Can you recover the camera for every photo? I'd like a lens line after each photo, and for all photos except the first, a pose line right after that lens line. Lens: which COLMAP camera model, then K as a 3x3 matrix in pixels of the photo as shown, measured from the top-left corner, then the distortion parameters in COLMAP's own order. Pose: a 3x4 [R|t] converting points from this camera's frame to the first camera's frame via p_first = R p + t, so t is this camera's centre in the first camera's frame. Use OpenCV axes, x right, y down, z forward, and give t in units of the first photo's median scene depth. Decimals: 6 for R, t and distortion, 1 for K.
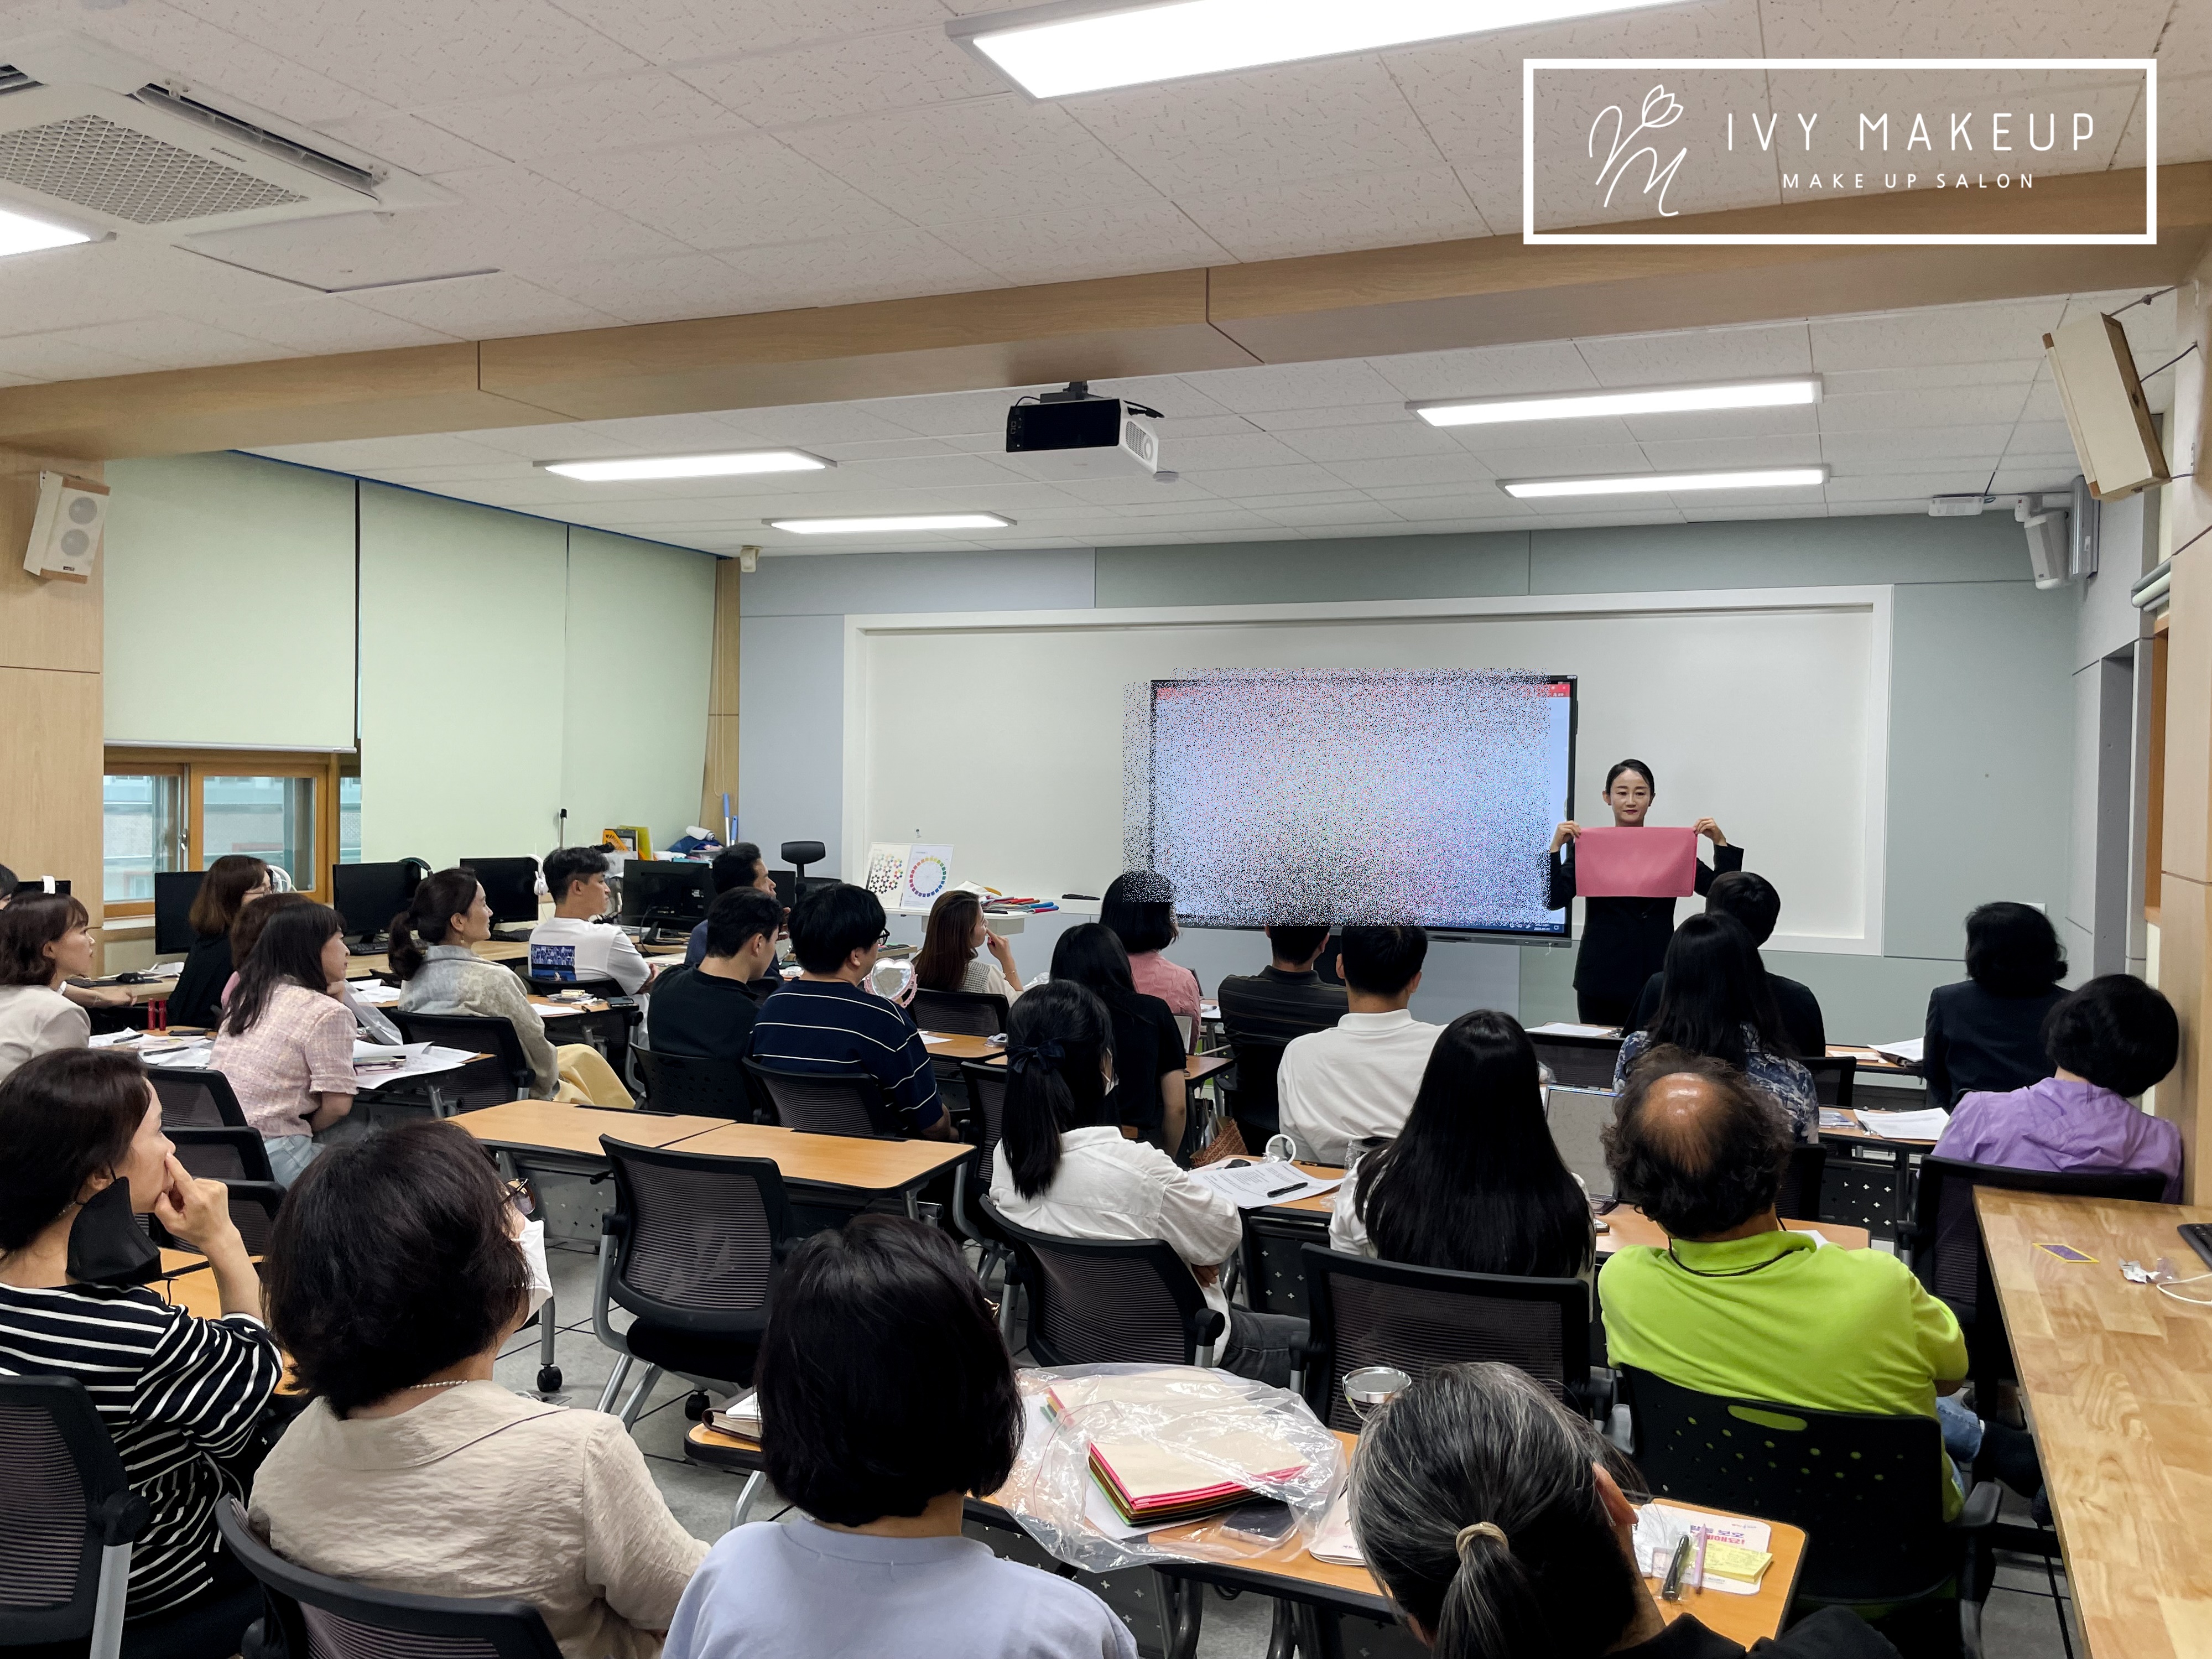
lens RADIAL K [[1695.0, 0, 1112.1], [0, 1695.0, 811.6], [0, 0, 1]] dist [0.096615, -0.122531]
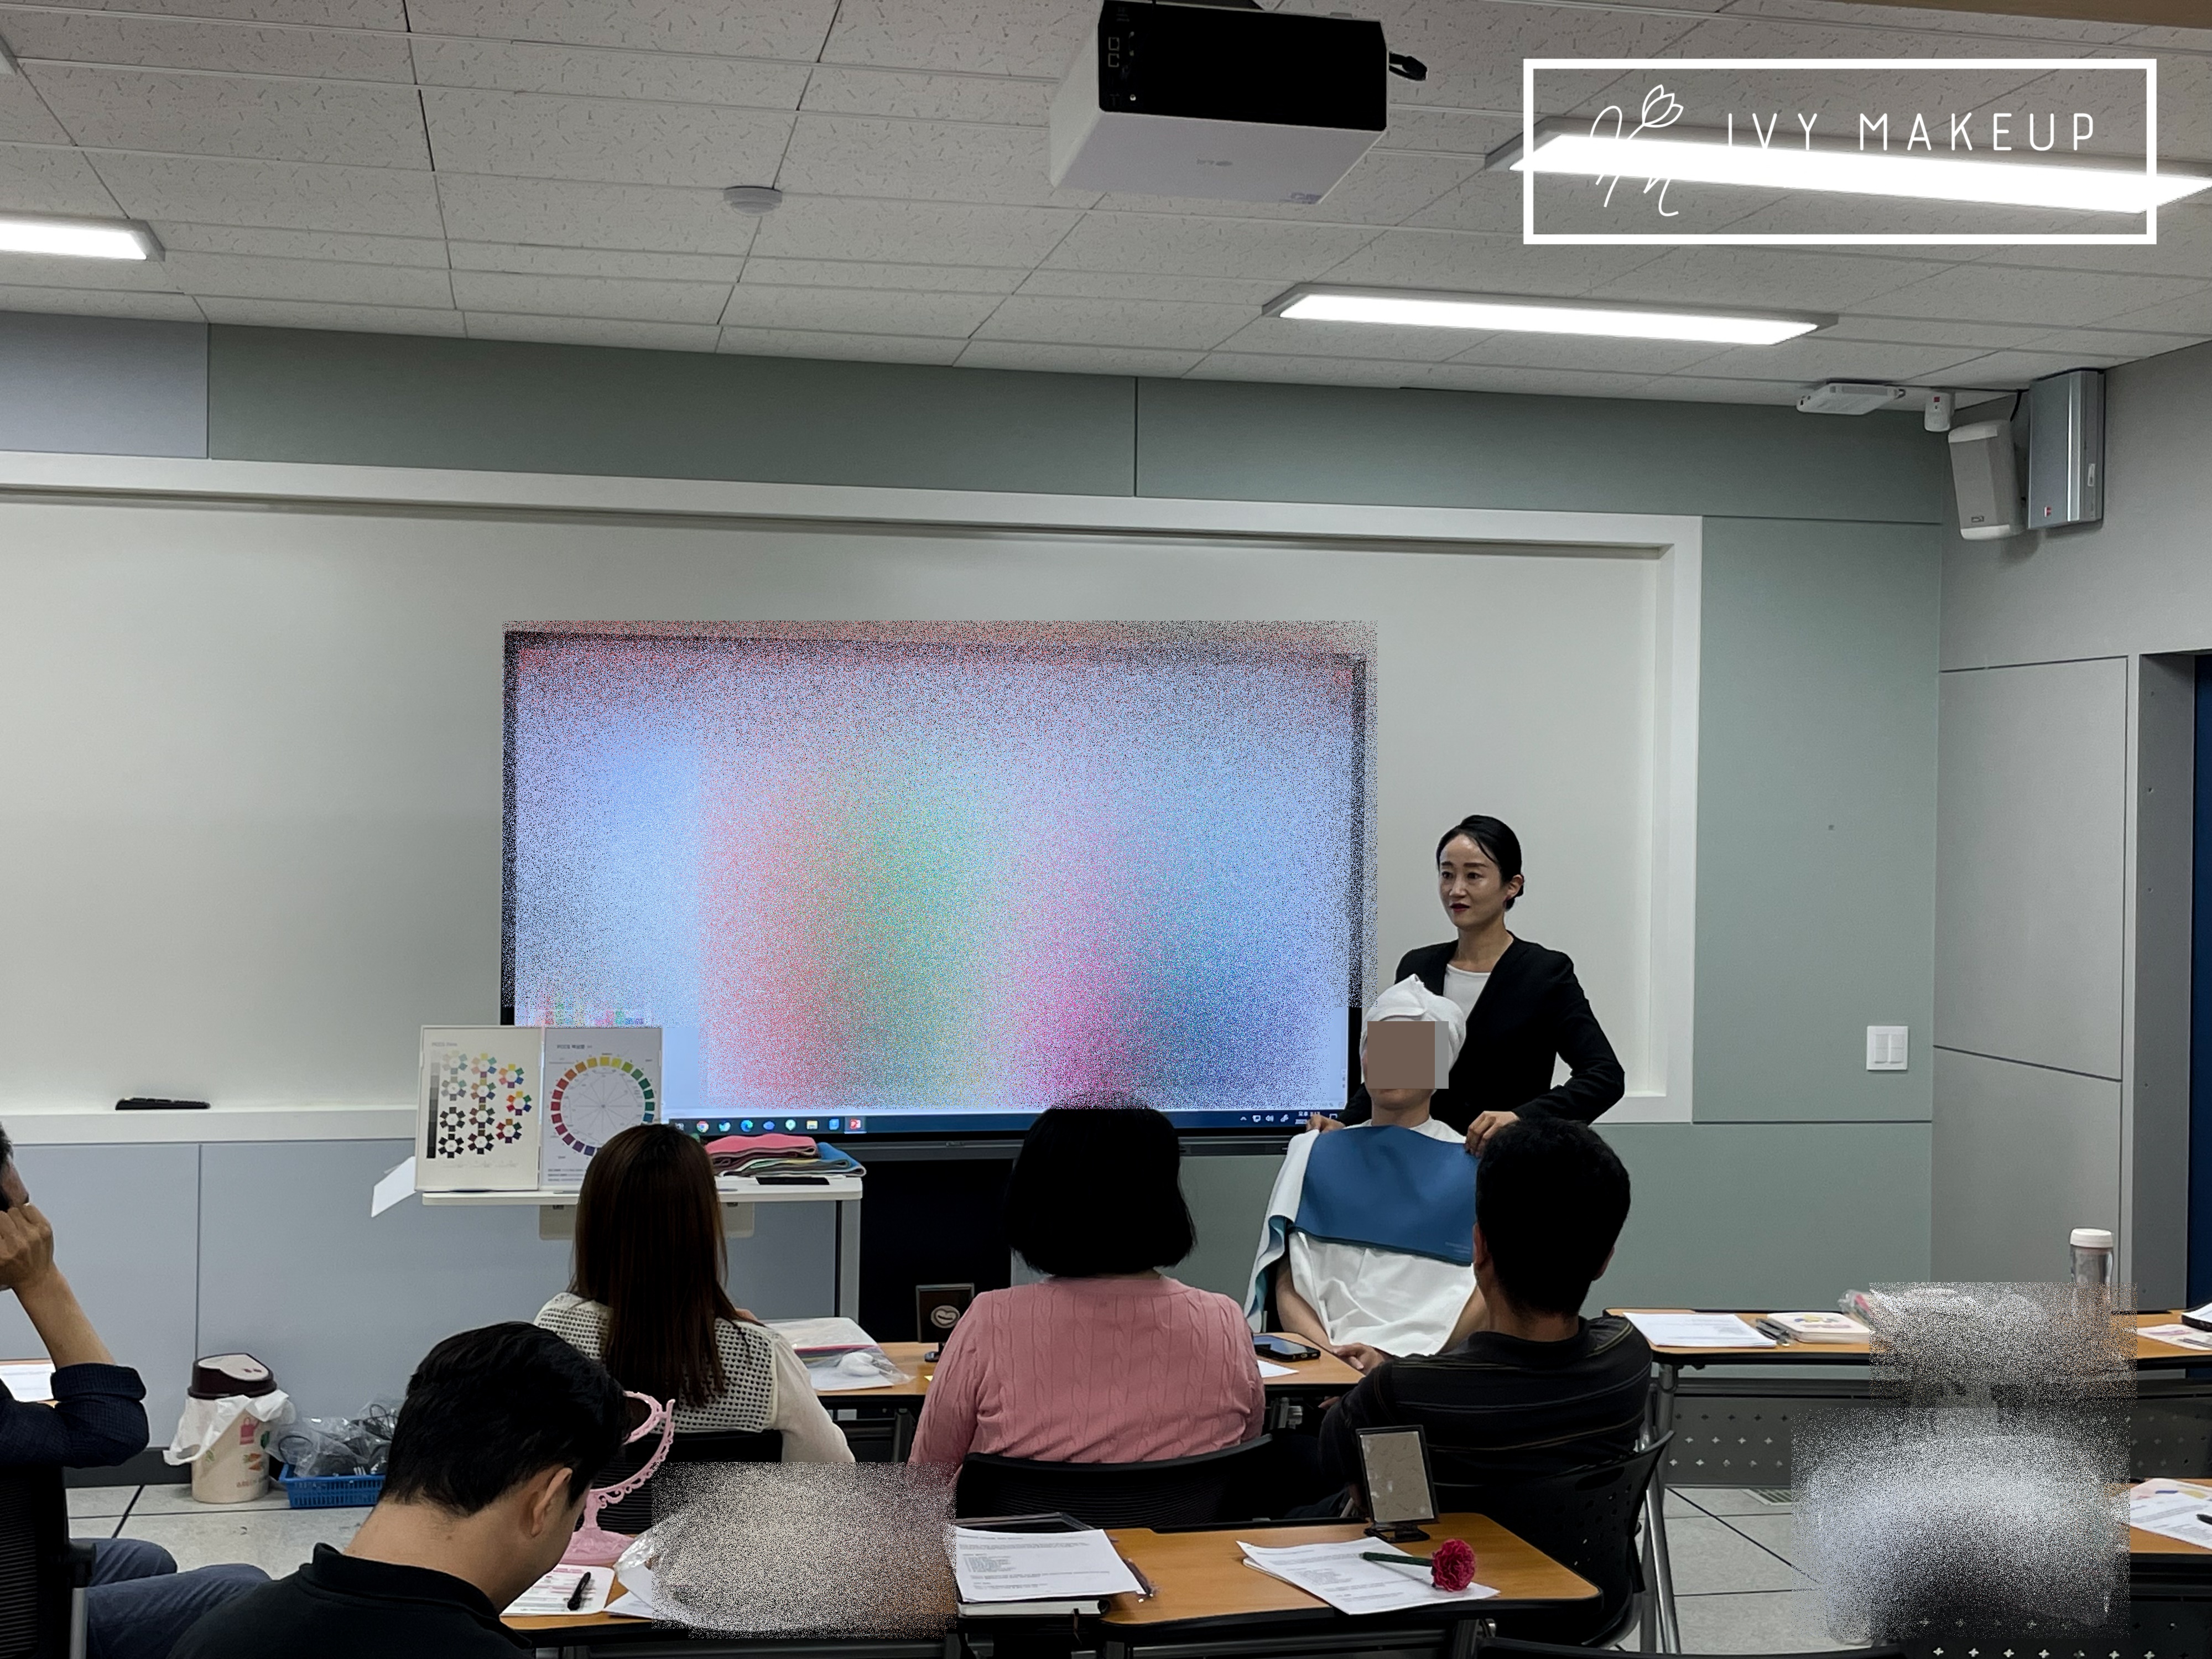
lens RADIAL K [[2819.6, 0, 1106.0], [0, 2819.6, 829.5], [0, 0, 1]] dist [0.168374, -0.760661]
pose [[0.816558, -0.011363, 0.577151, -0.350954], [0.010221, 0.999934, 0.005227, -0.032208], [-0.577173, 0.001631, 0.816620, 0.342419]]
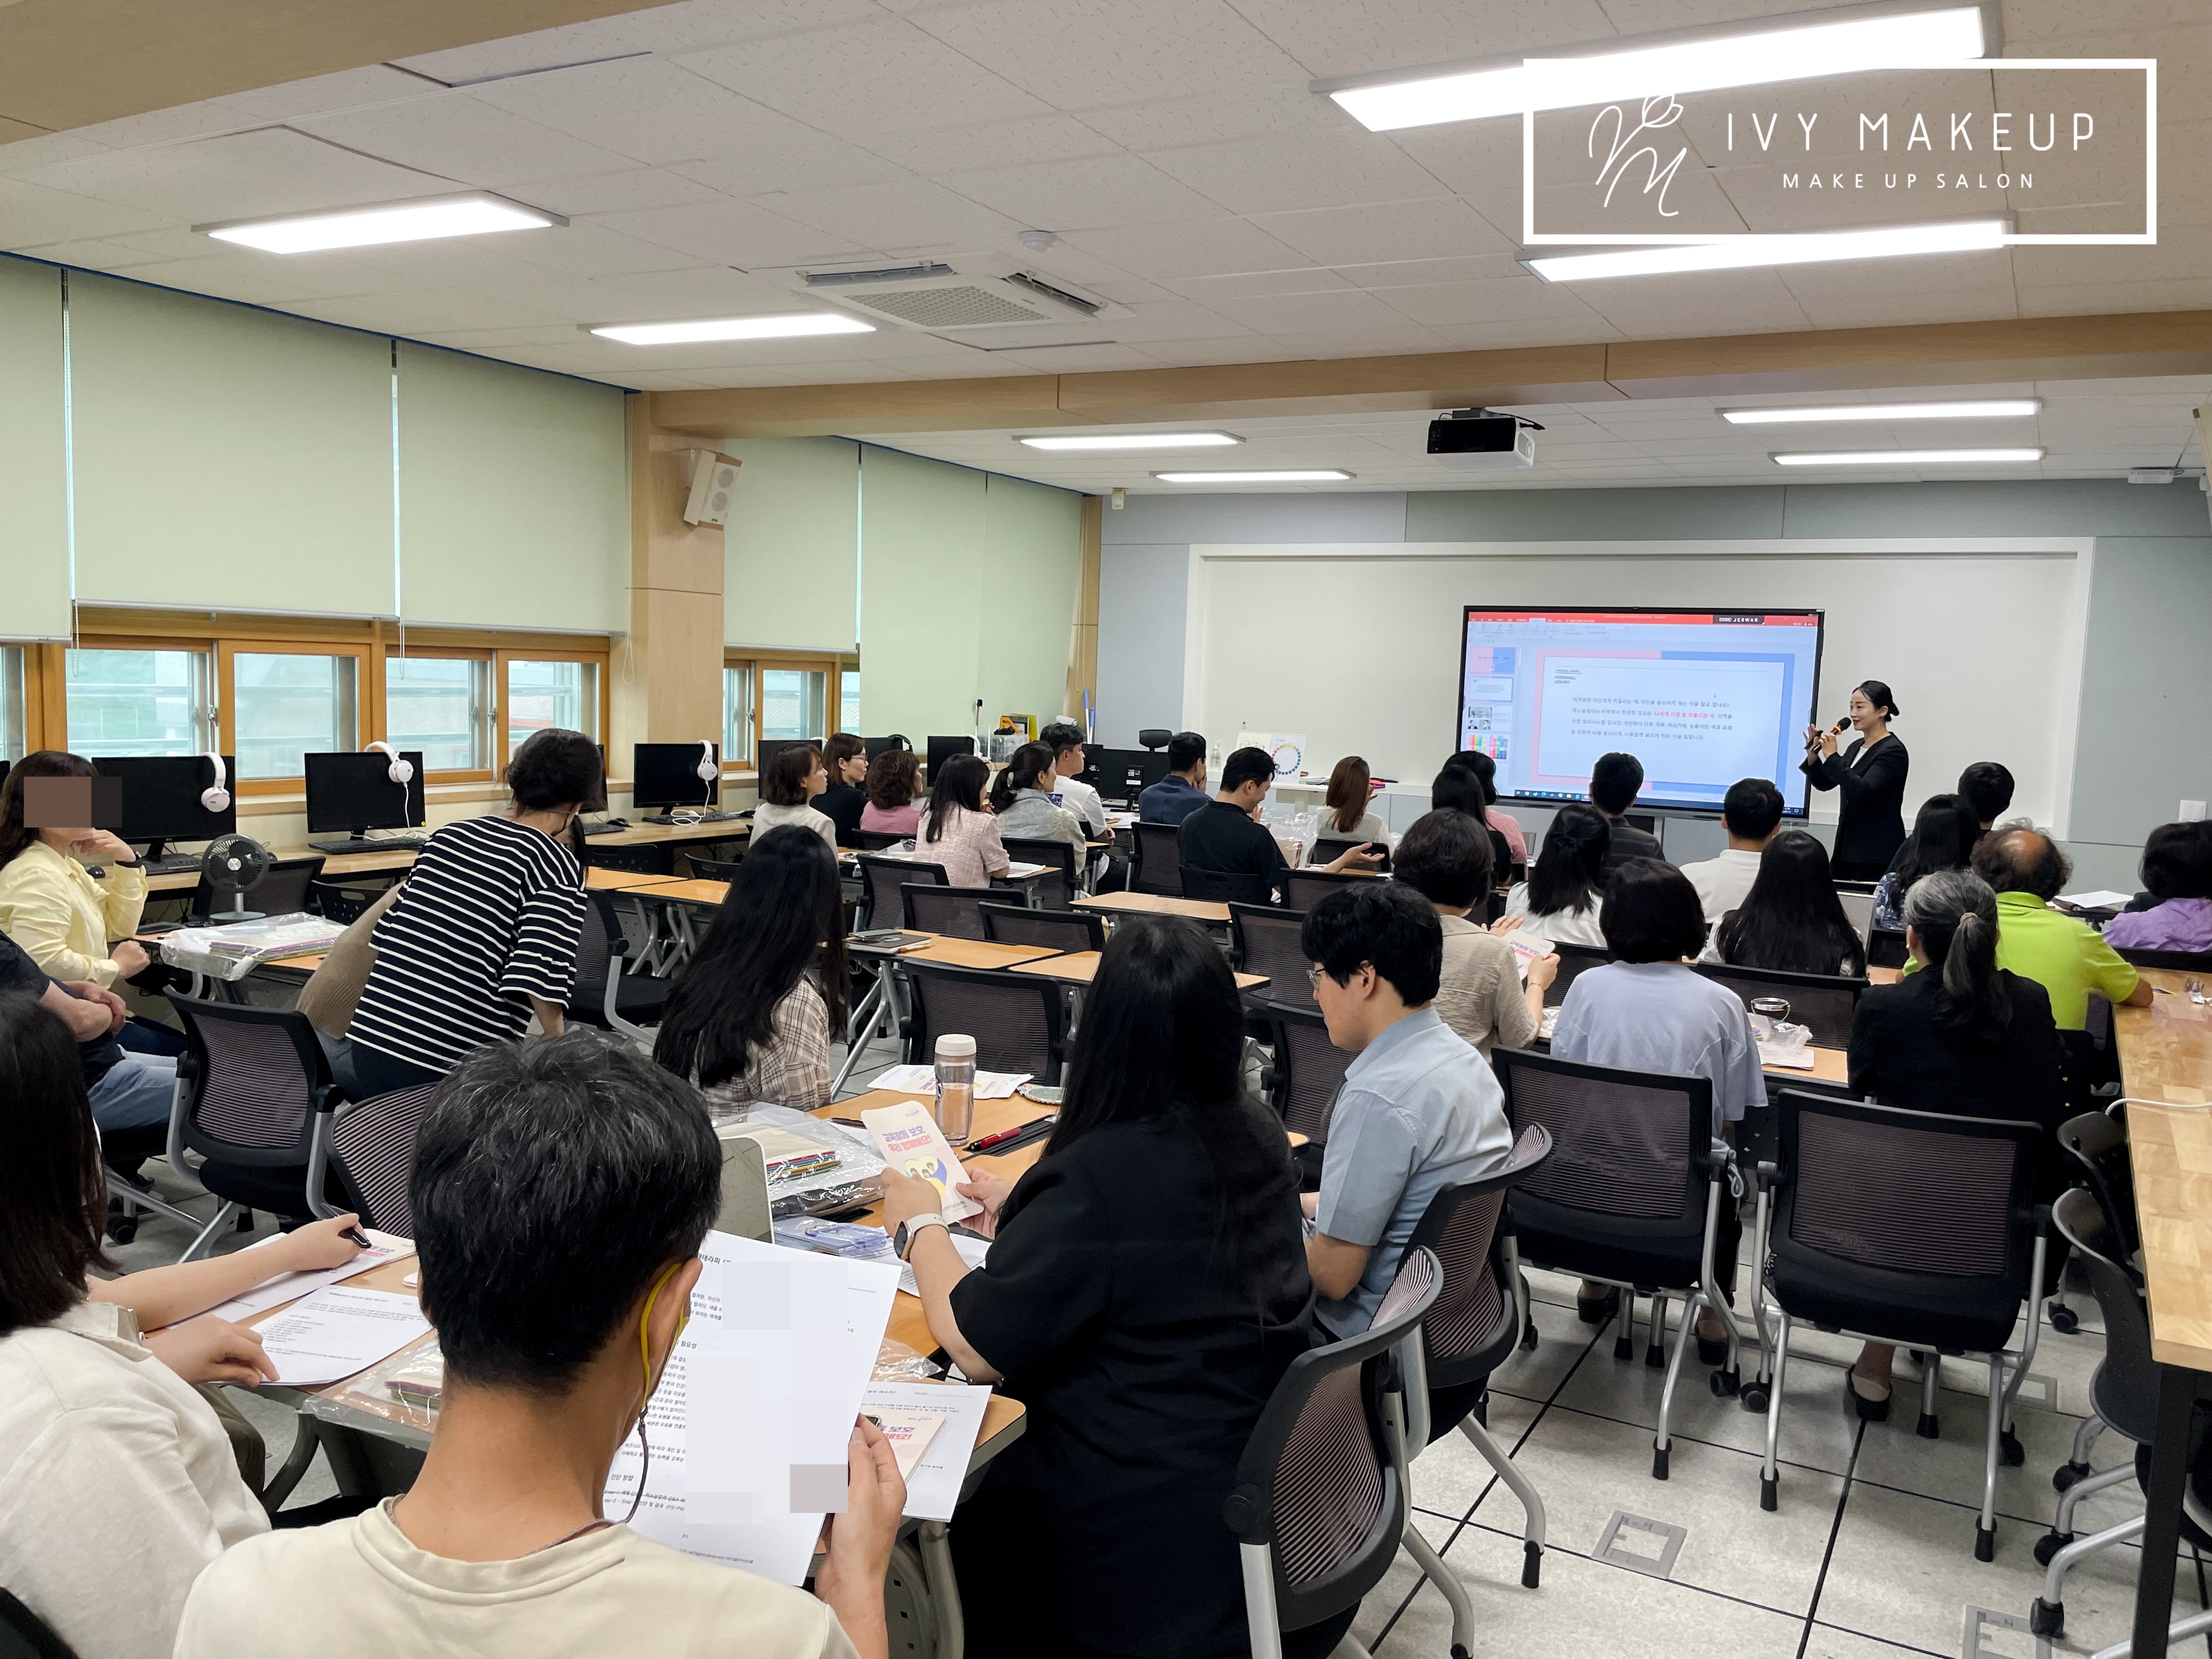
lens RADIAL K [[1689.4, 0, 1119.9], [0, 1689.4, 825.7], [0, 0, 1]] dist [0.101202, -0.123176]
pose [[0.995635, 0.028733, -0.088802, -0.137890], [-0.022433, 0.997214, 0.071147, 0.000556], [0.090599, -0.068845, 0.993505, -0.333730]]
